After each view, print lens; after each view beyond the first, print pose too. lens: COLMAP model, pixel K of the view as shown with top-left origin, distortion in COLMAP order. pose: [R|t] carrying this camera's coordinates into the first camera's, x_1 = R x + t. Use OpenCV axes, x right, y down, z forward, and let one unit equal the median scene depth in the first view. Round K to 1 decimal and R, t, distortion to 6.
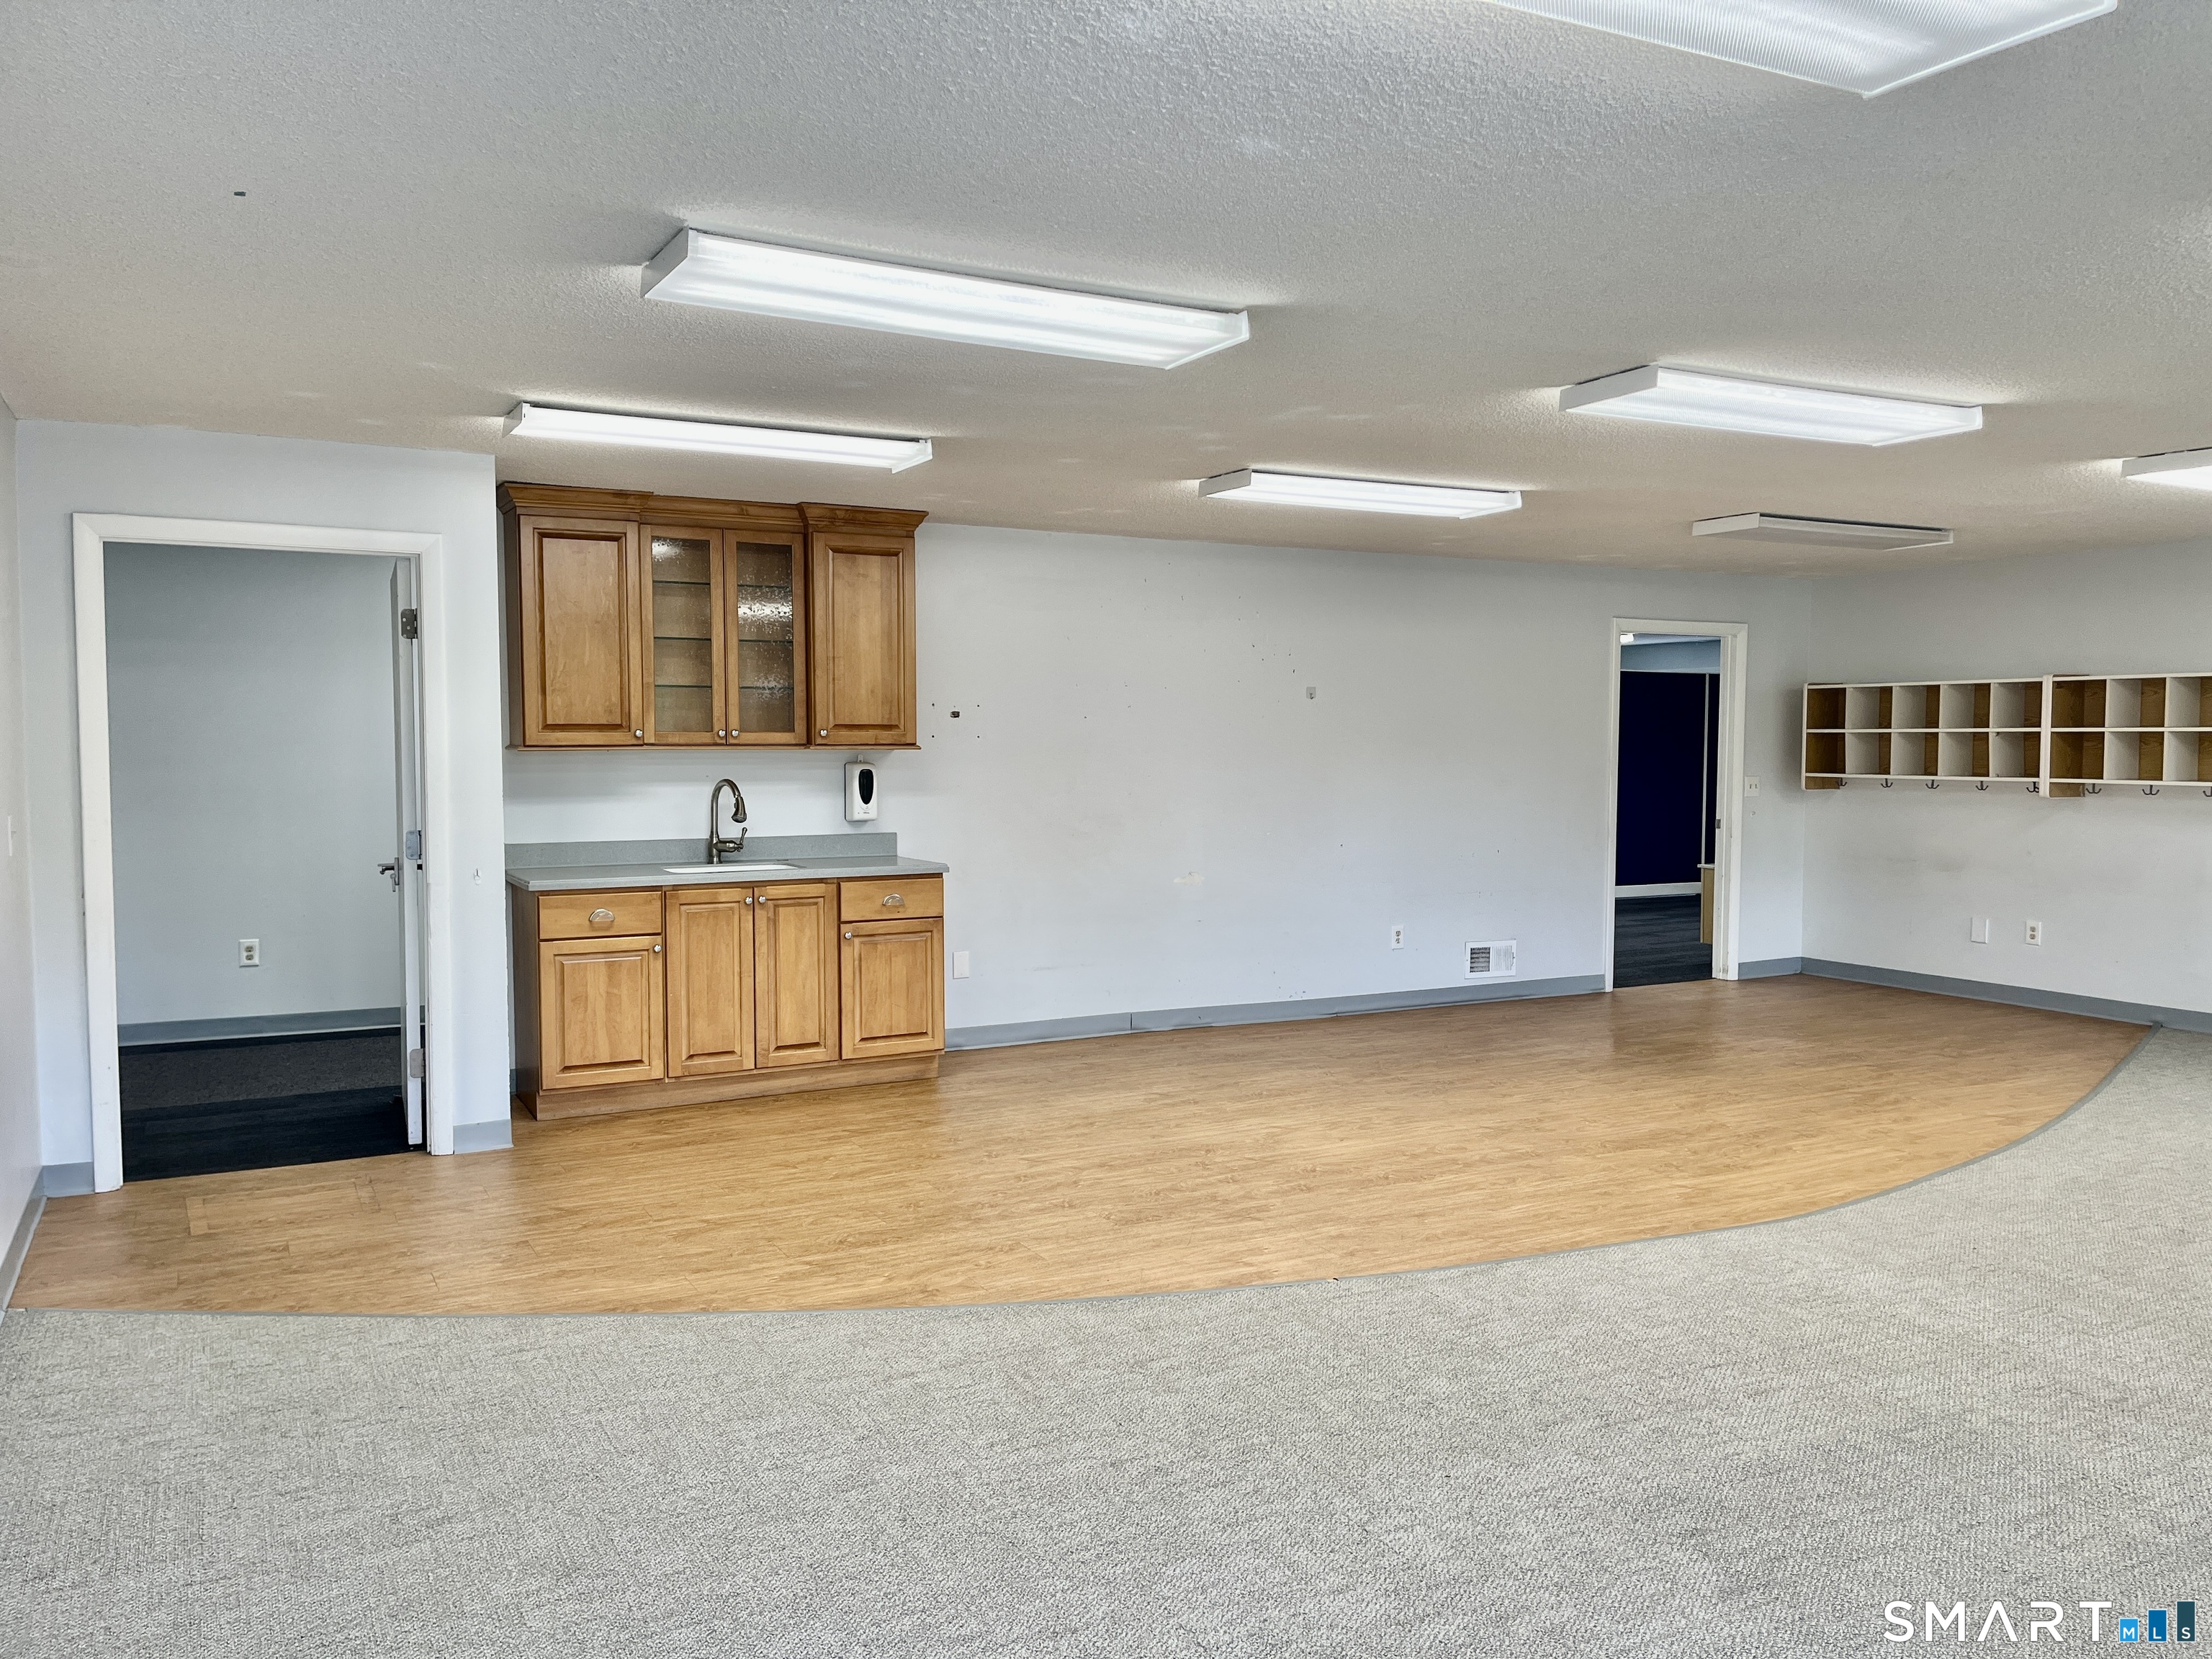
lens RADIAL K [[1675.0, 0, 1106.7], [0, 1675.0, 832.8], [0, 0, 1]] dist [0.047997, -0.077002]
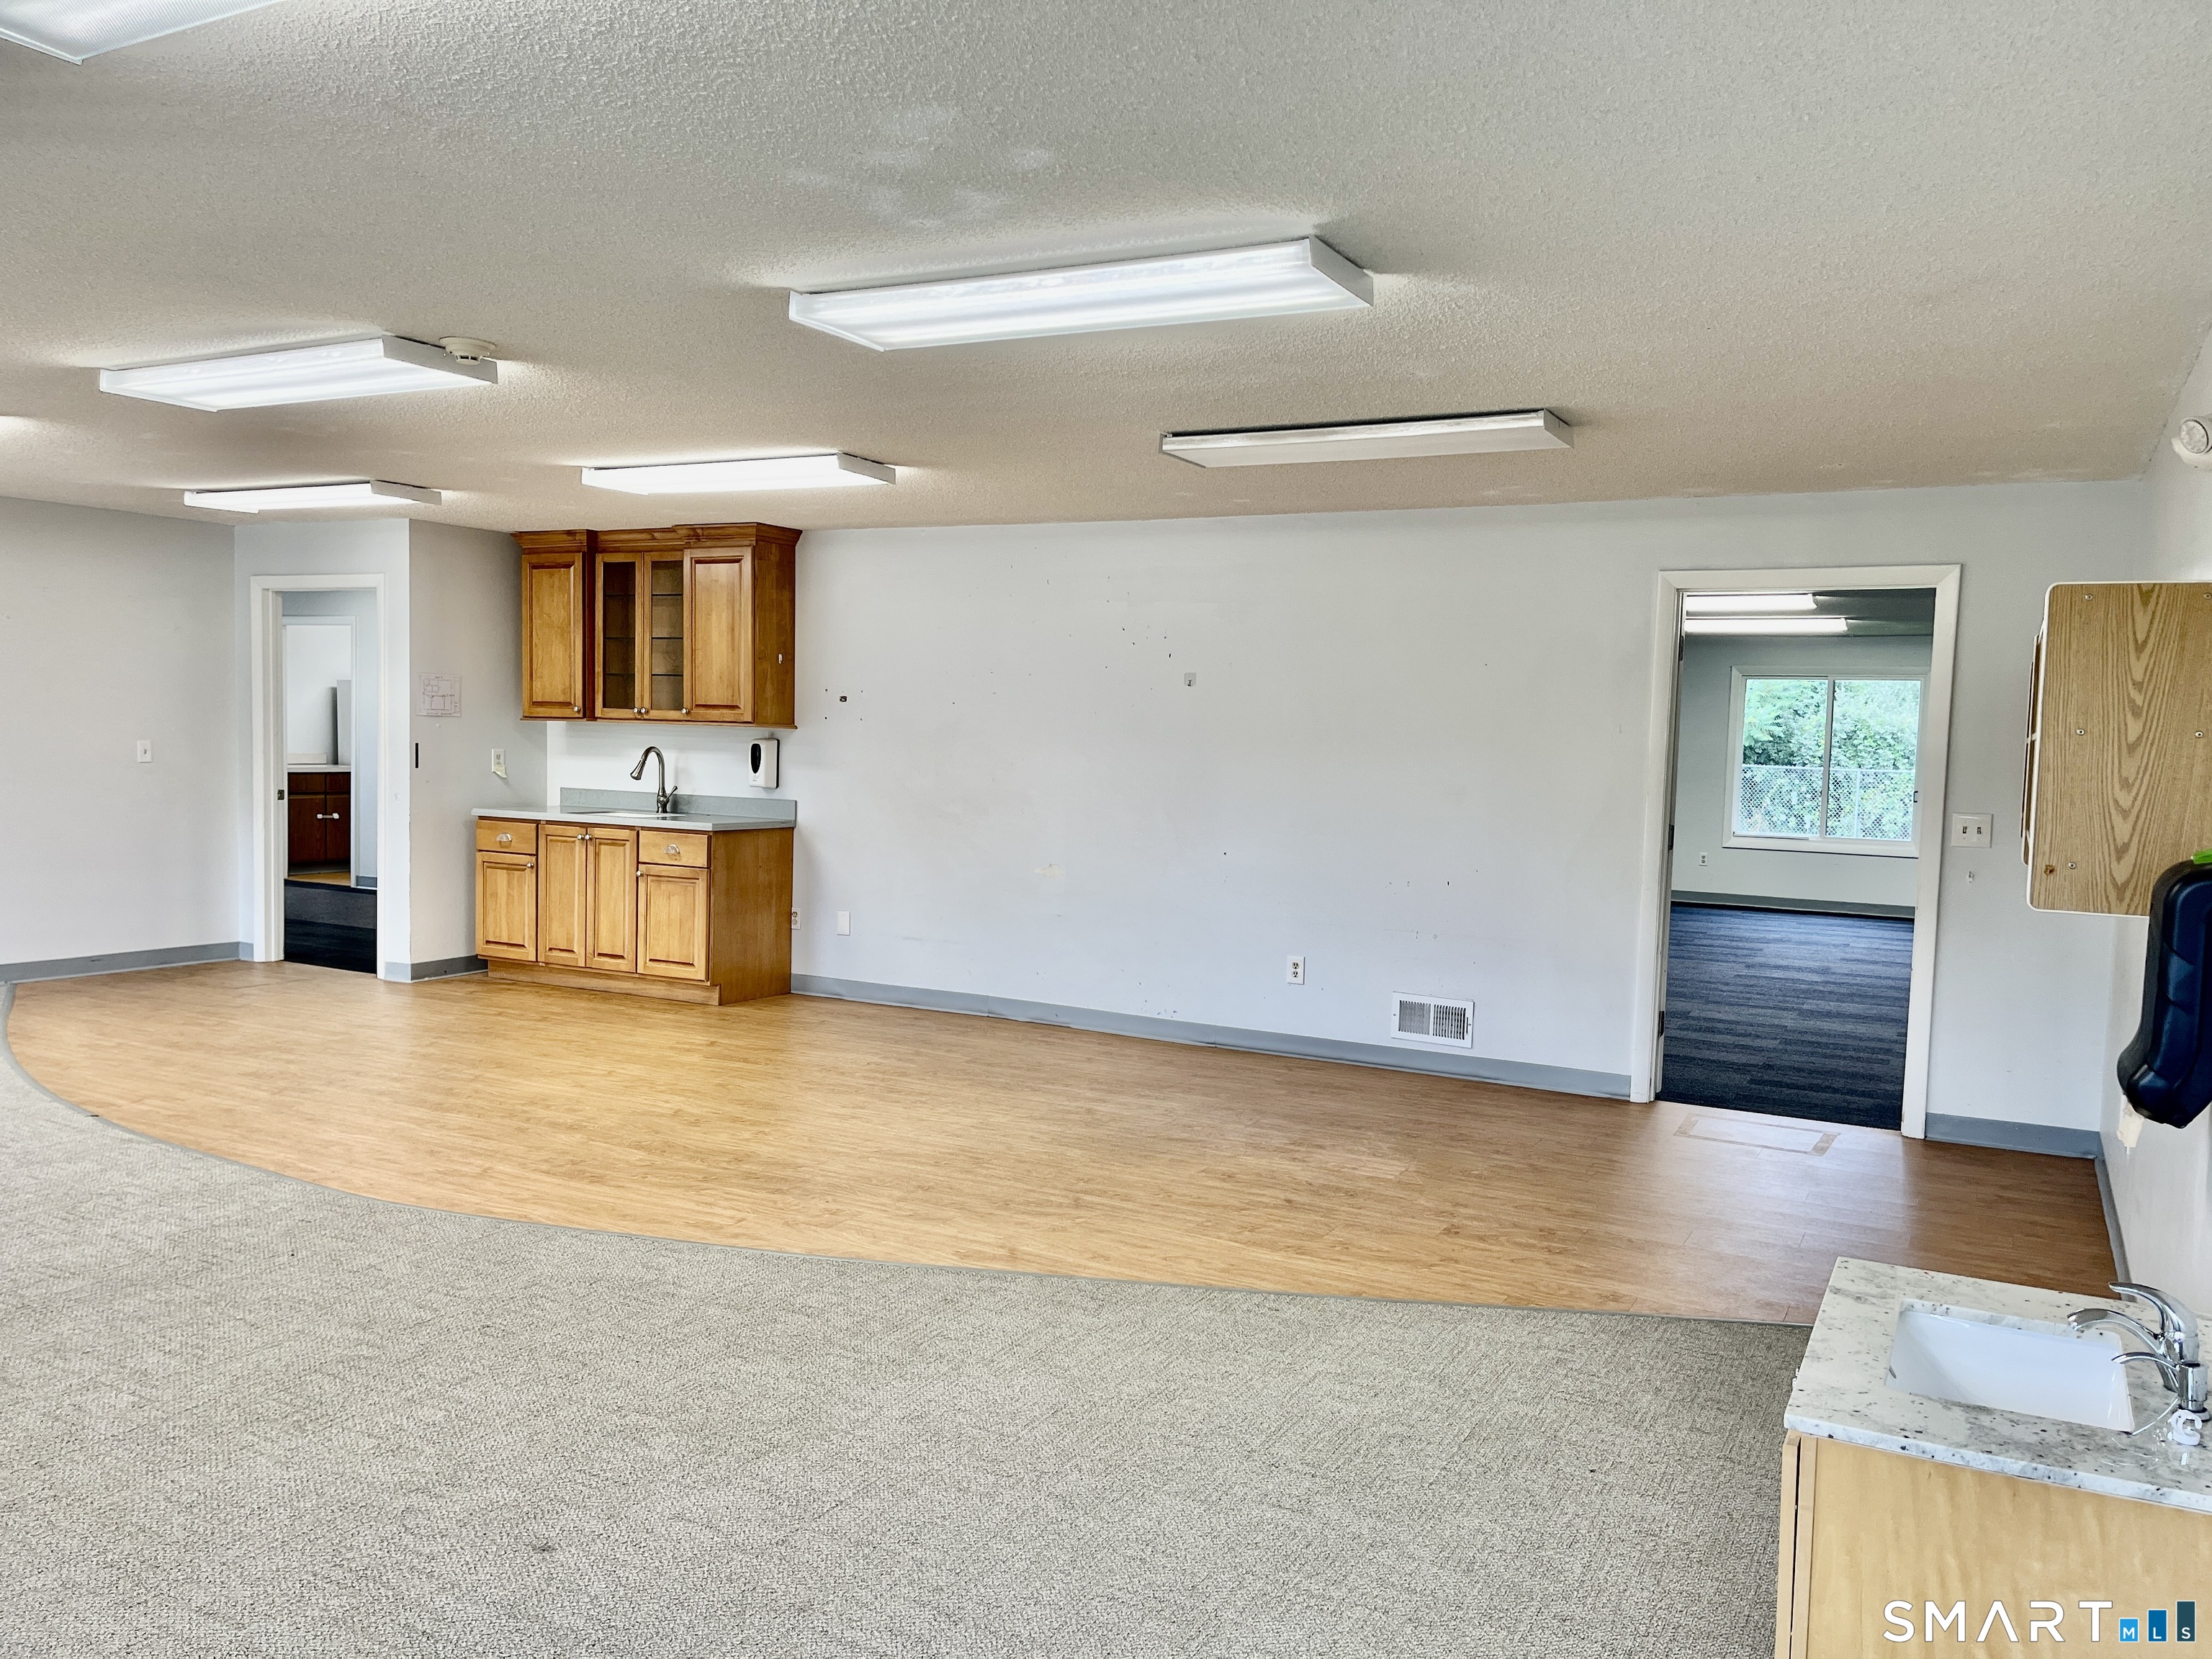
lens RADIAL K [[1675.0, 0, 1095.7], [0, 1675.0, 831.1], [0, 0, 1]] dist [0.047997, -0.077002]
pose [[0.559583, 0.068809, -0.825913, 1.020288], [-0.074330, 0.996698, 0.032677, -0.034405], [0.825434, 0.043104, 0.562850, 0.557398]]
